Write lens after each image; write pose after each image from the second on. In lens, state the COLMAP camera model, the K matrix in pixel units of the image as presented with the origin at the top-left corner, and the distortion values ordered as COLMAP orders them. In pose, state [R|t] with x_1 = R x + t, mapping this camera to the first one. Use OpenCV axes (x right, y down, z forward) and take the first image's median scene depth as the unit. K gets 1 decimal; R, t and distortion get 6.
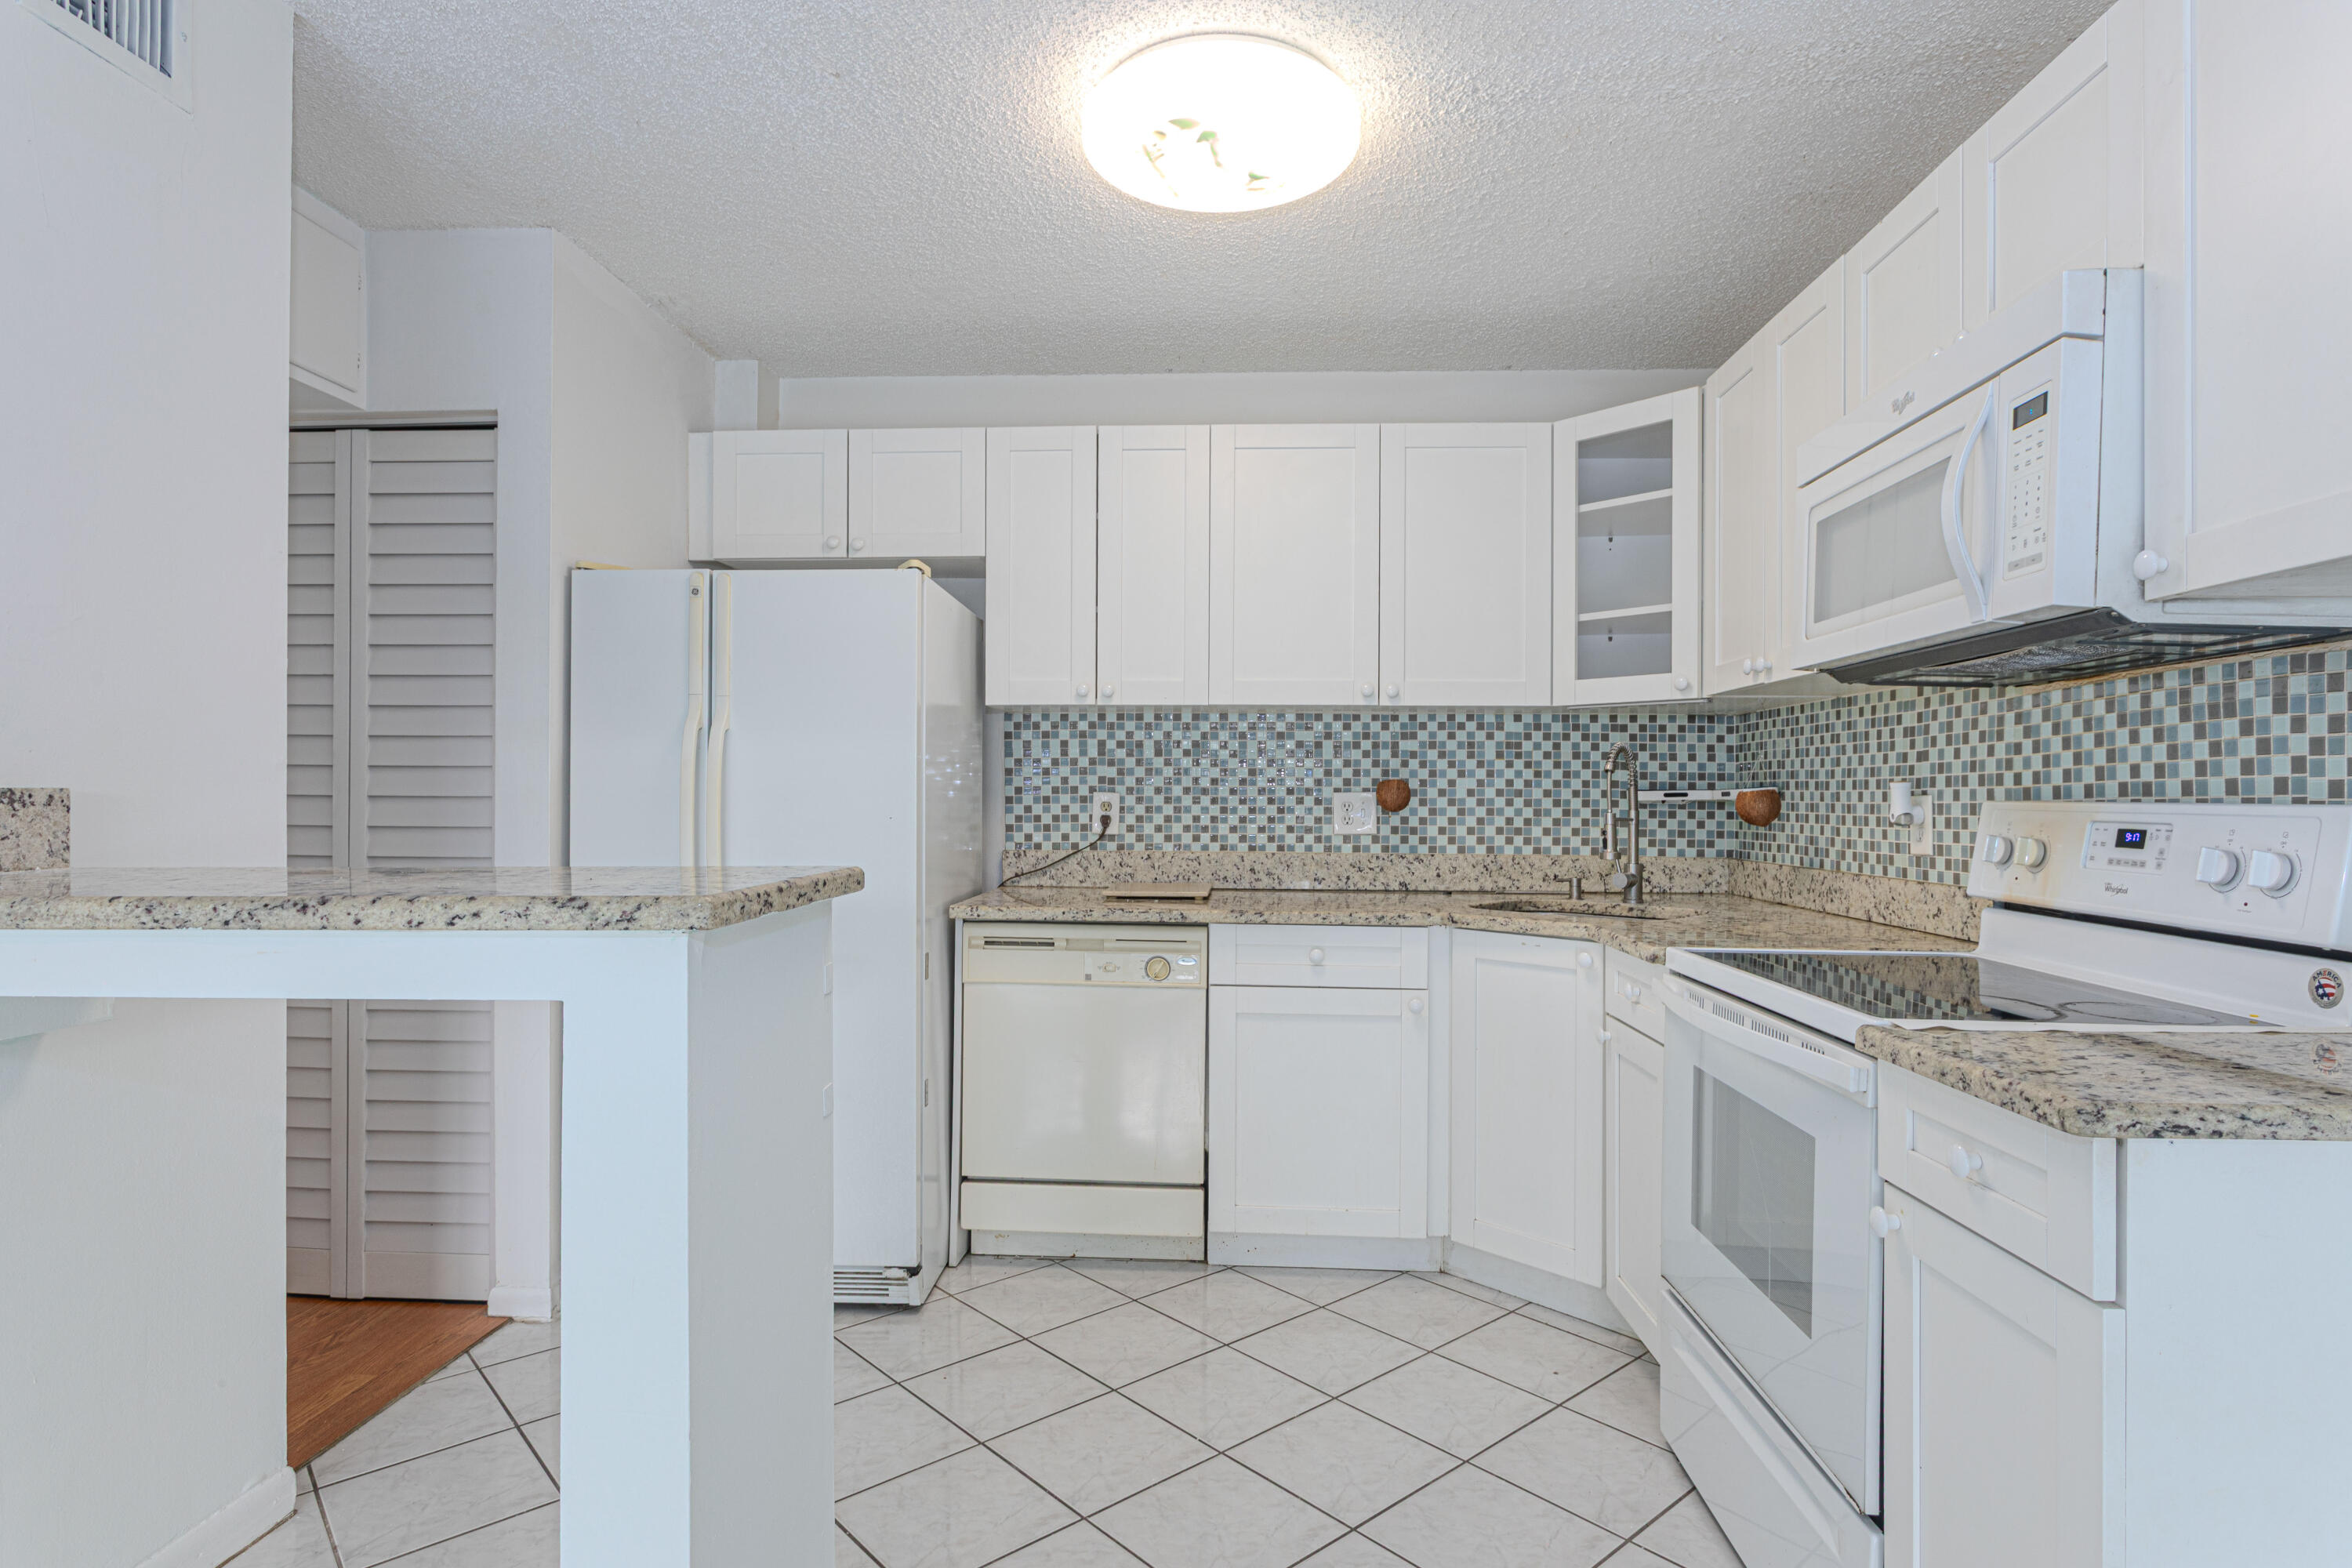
lens RADIAL K [[1195.6, 0, 1233.8], [0, 1195.6, 803.6], [0, 0, 1]] dist [-0.000464, -0.000030]
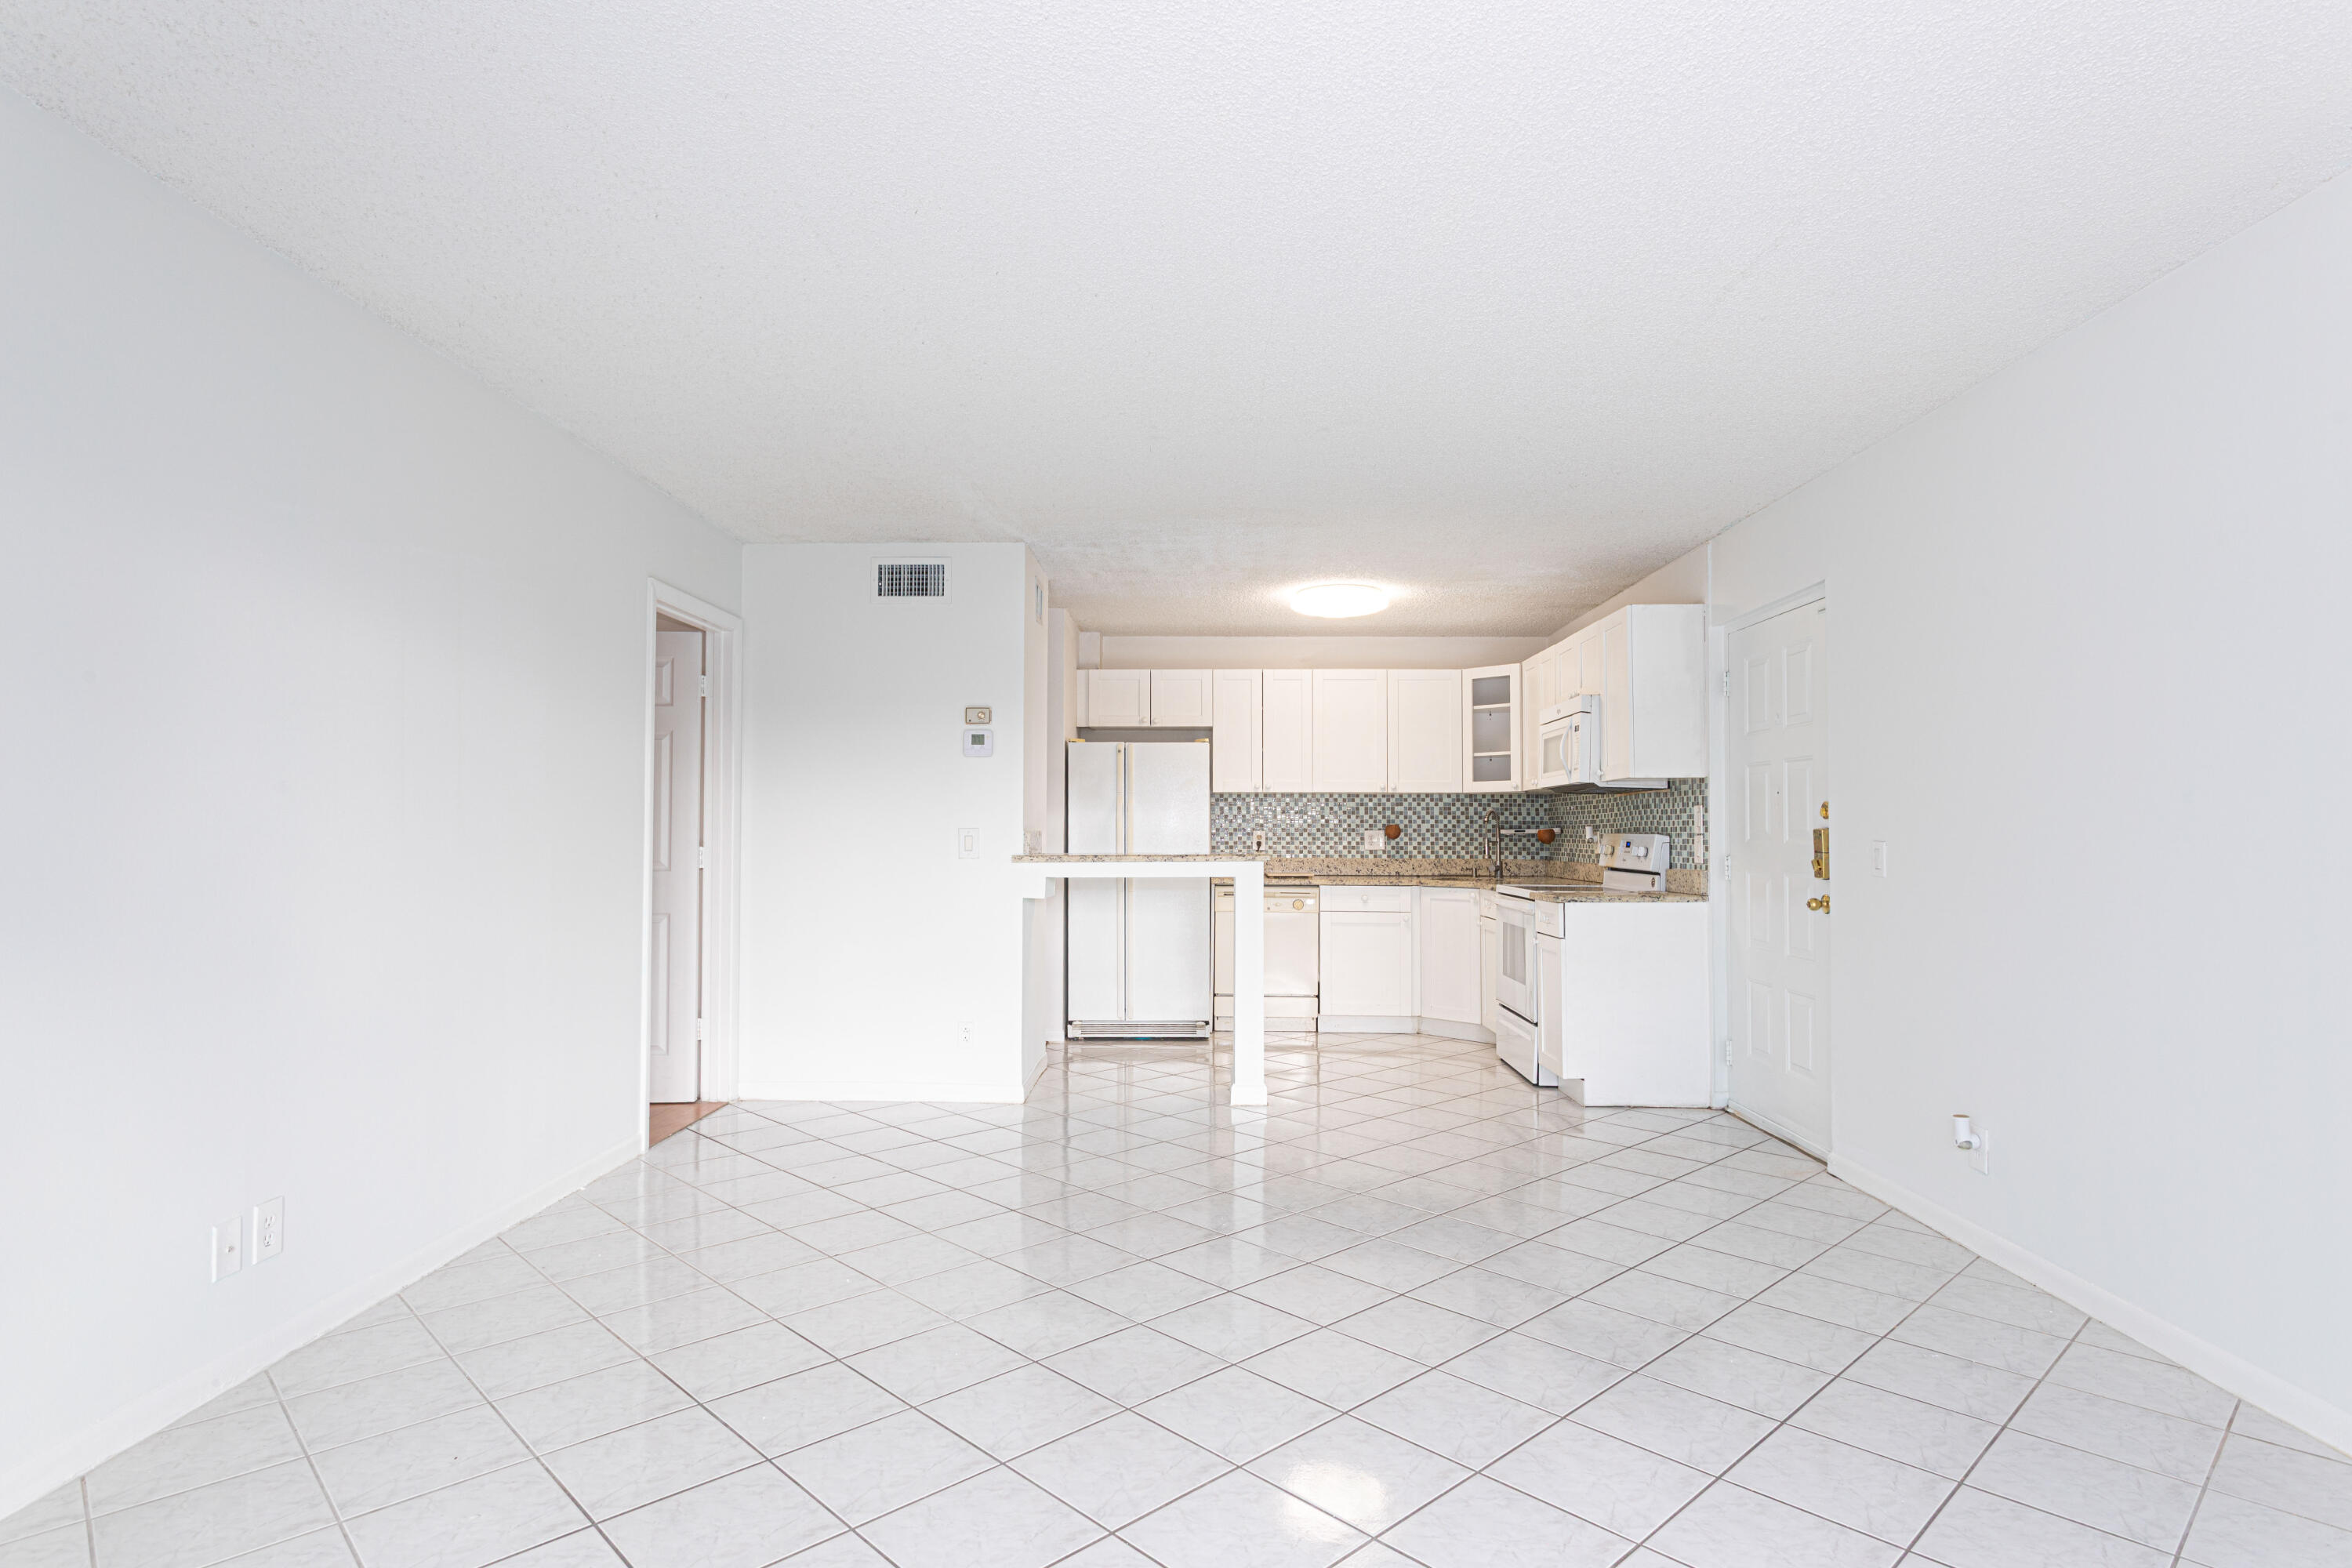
lens RADIAL K [[1219.7, 0, 1206.9], [0, 1219.7, 795.4], [0, 0, 1]] dist [0.015045, 0.000094]
pose [[0.999851, -0.002455, 0.017070, -0.267503], [0.003072, 0.999340, -0.036186, 0.006912], [-0.016970, 0.036233, 0.999199, -1.344589]]
